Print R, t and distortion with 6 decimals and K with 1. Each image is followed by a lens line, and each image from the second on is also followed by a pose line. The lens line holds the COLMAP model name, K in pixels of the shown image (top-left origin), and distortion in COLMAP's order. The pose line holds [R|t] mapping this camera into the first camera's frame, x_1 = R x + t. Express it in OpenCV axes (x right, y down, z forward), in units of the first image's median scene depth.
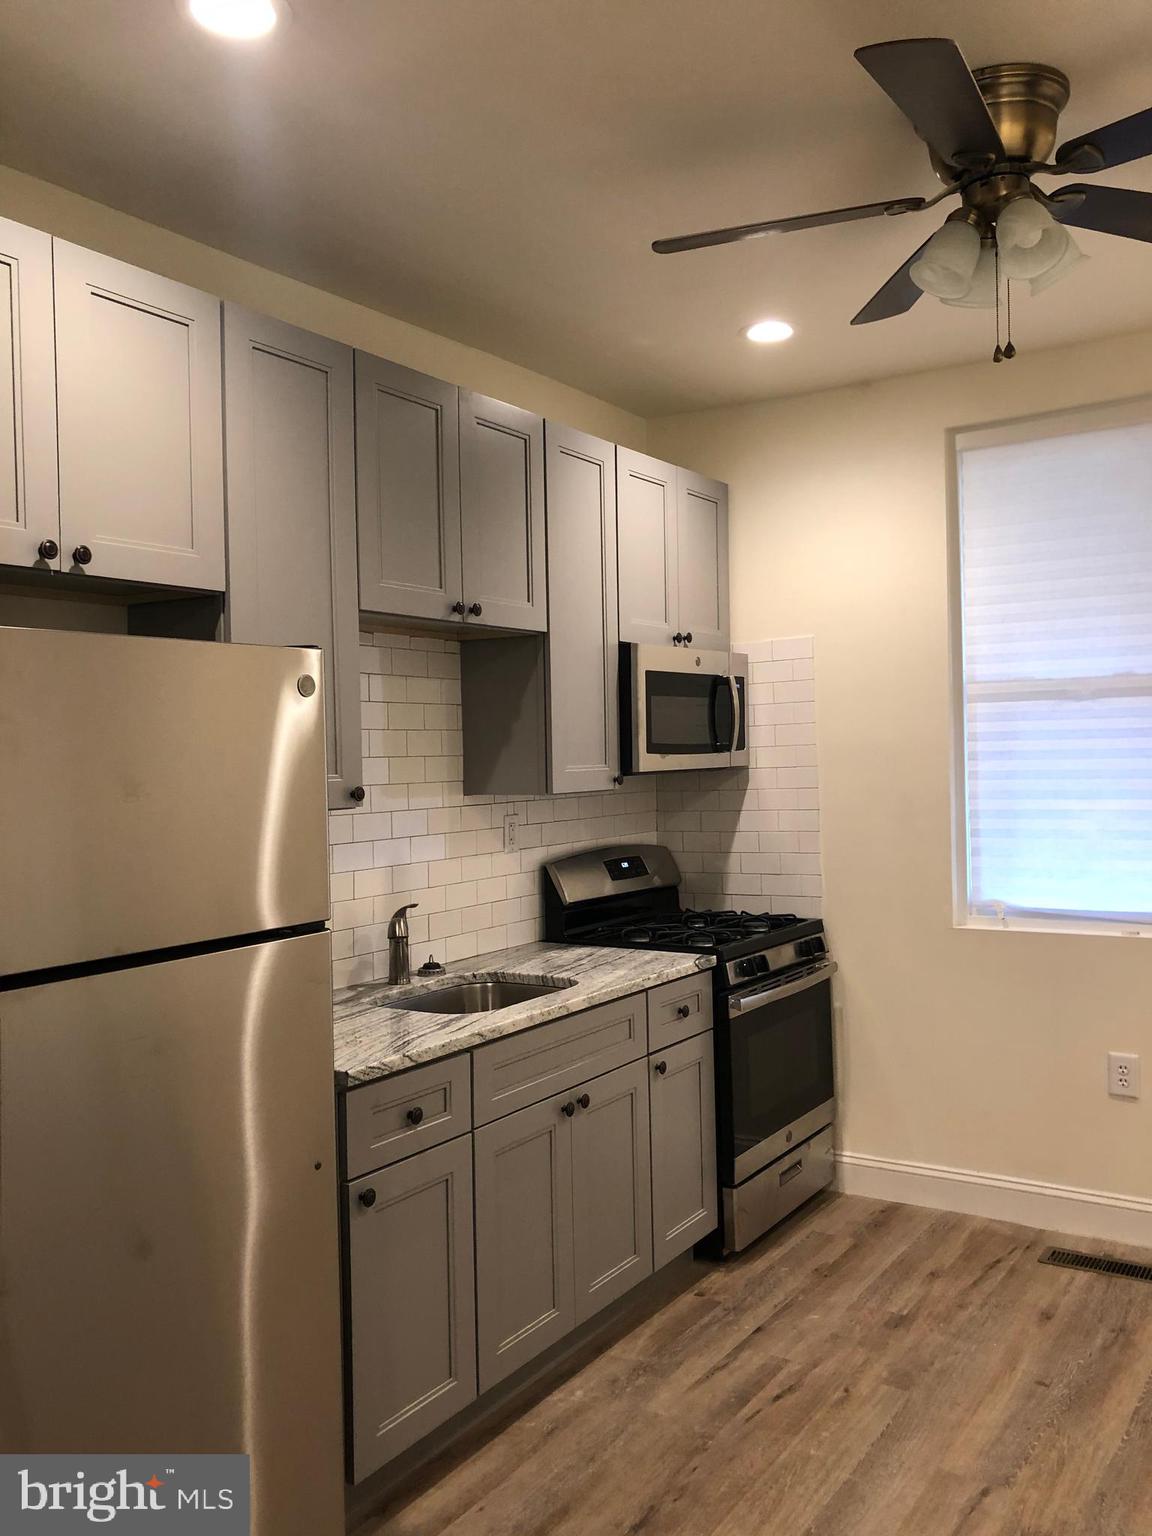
lens RADIAL K [[1262.9, 0, 600.6], [0, 1262.9, 765.0], [0, 0, 1]] dist [0.043377, -0.007934]
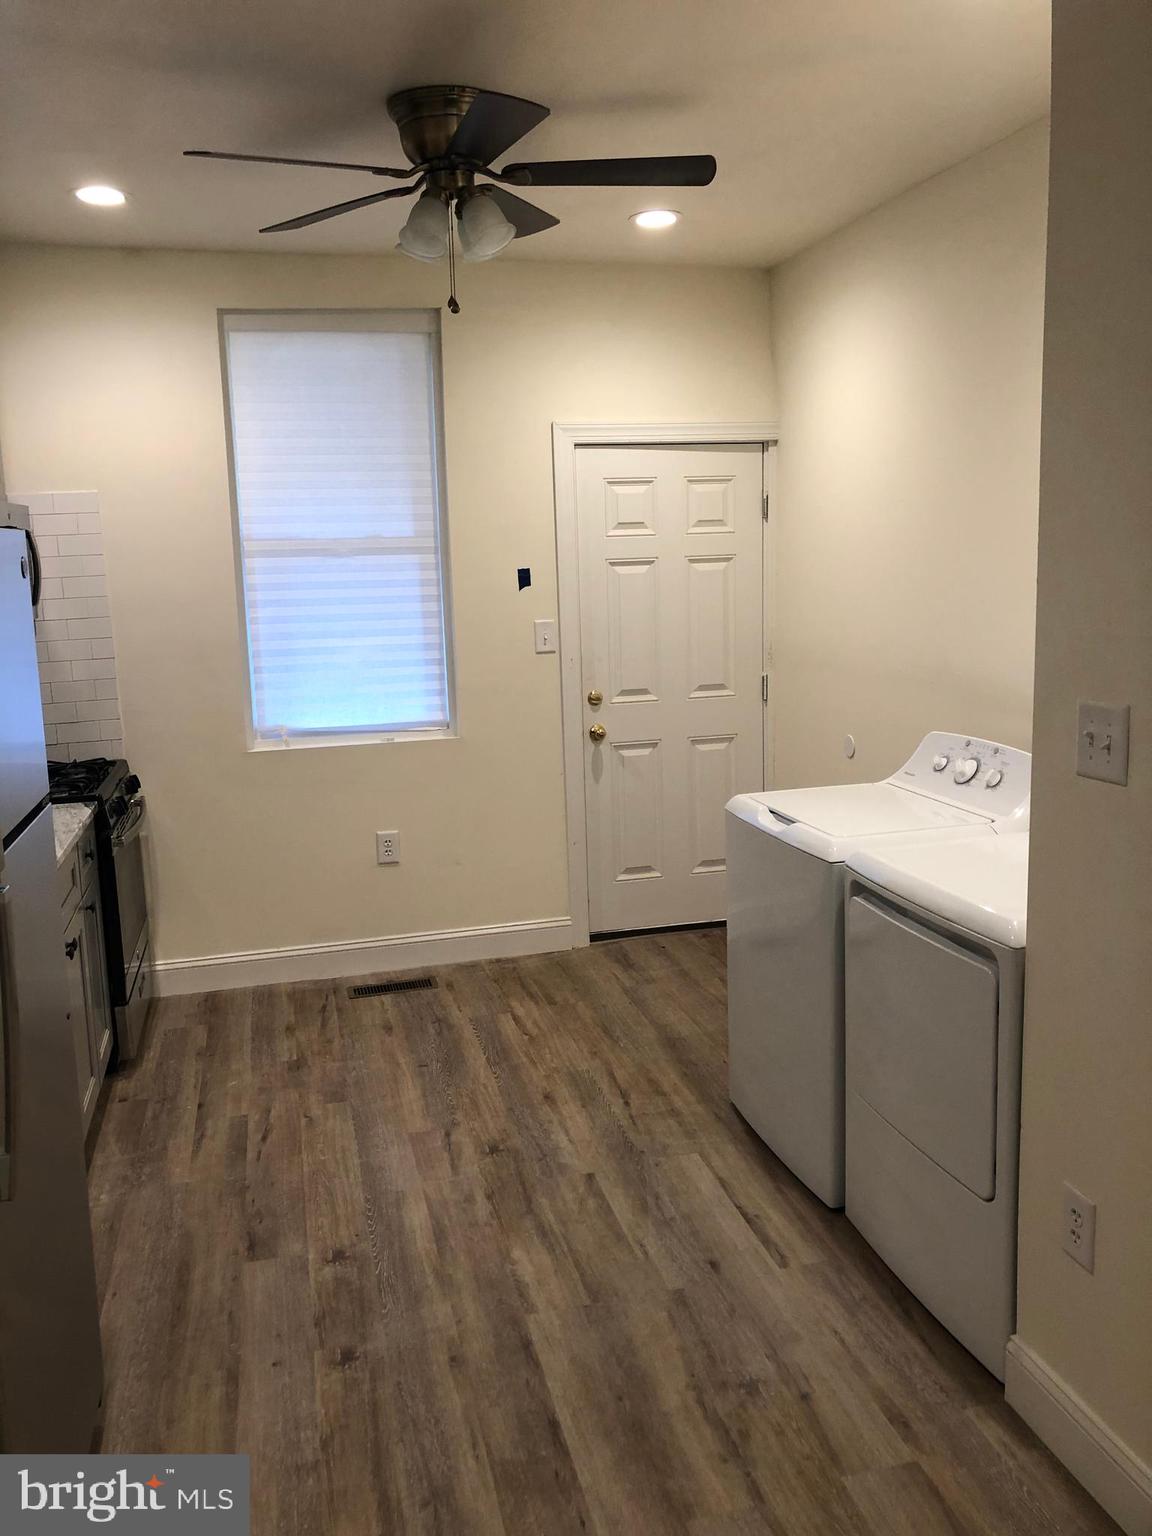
lens RADIAL K [[1242.3, 0, 574.3], [0, 1242.3, 742.7], [0, 0, 1]] dist [0.075770, -0.123992]
pose [[0.693294, -0.103487, 0.713186, -0.361448], [0.017680, 0.991780, 0.126726, -0.022812], [-0.720438, -0.075249, 0.689425, -0.013340]]
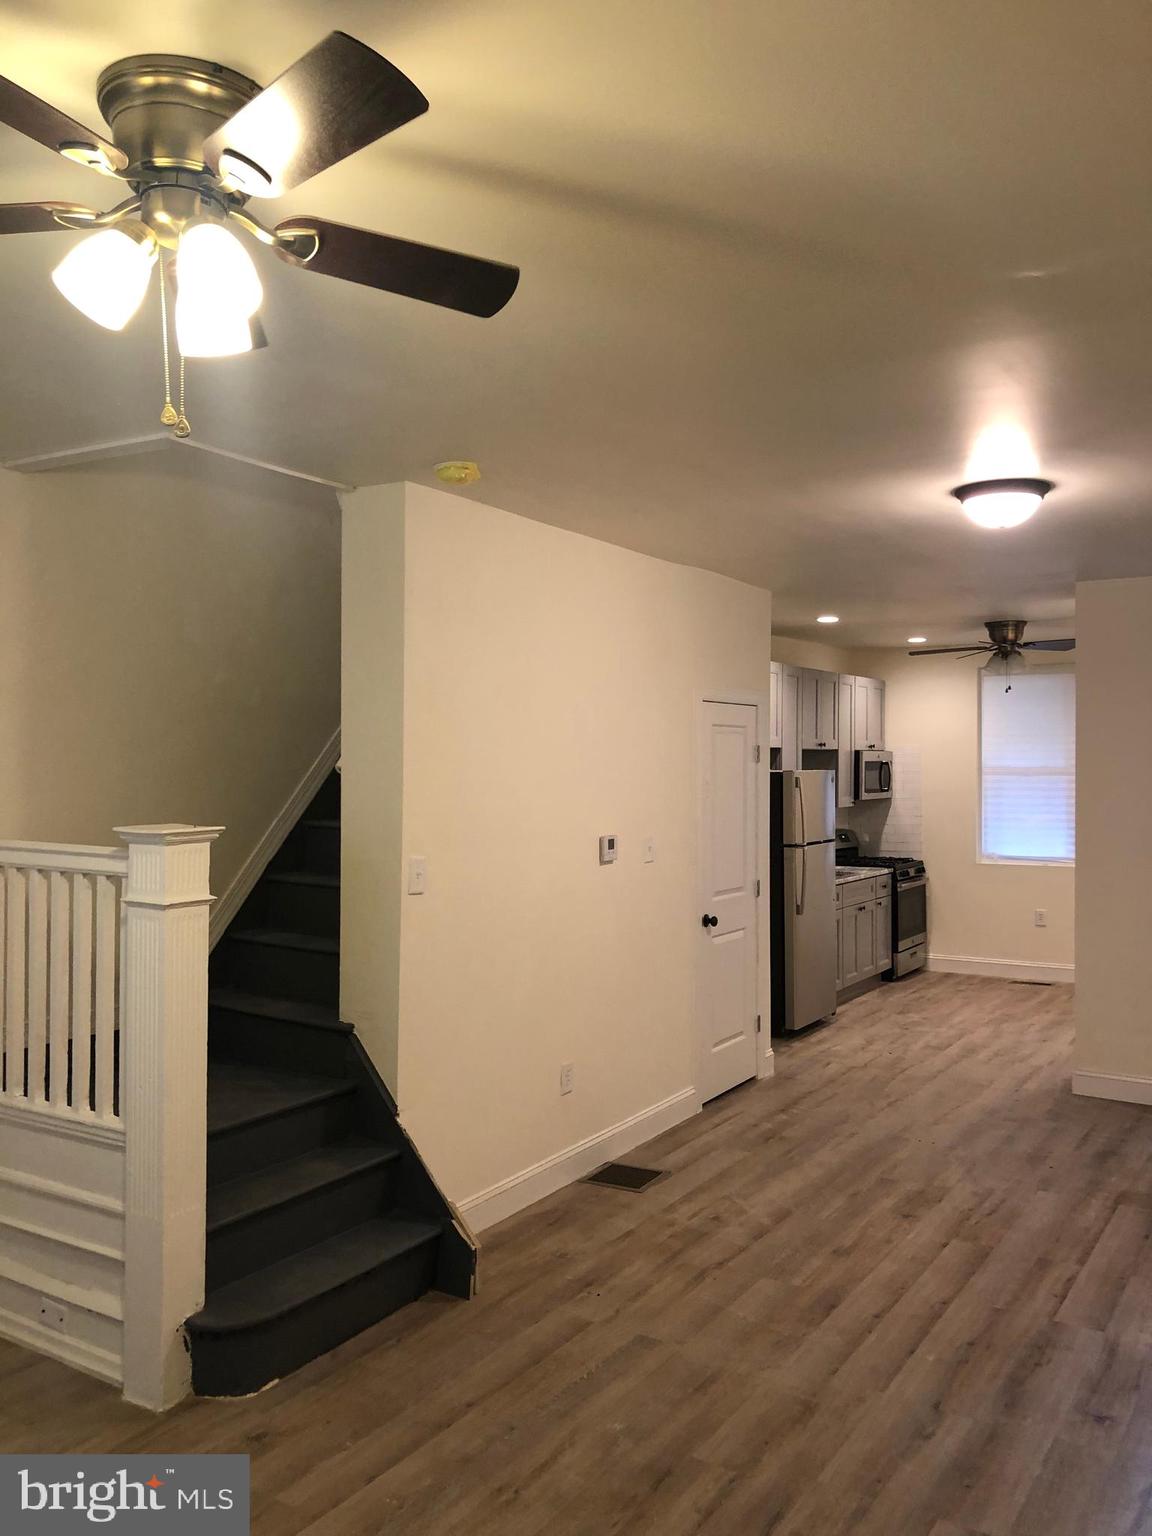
lens RADIAL K [[1237.8, 0, 576.0], [0, 1237.8, 768.0], [0, 0, 1]] dist [0.028937, -0.004339]
pose [[0.999680, 0.022728, 0.011127, -0.603670], [-0.022647, 0.999717, -0.007330, -0.029082], [-0.011290, 0.007076, 0.999911, -1.607019]]
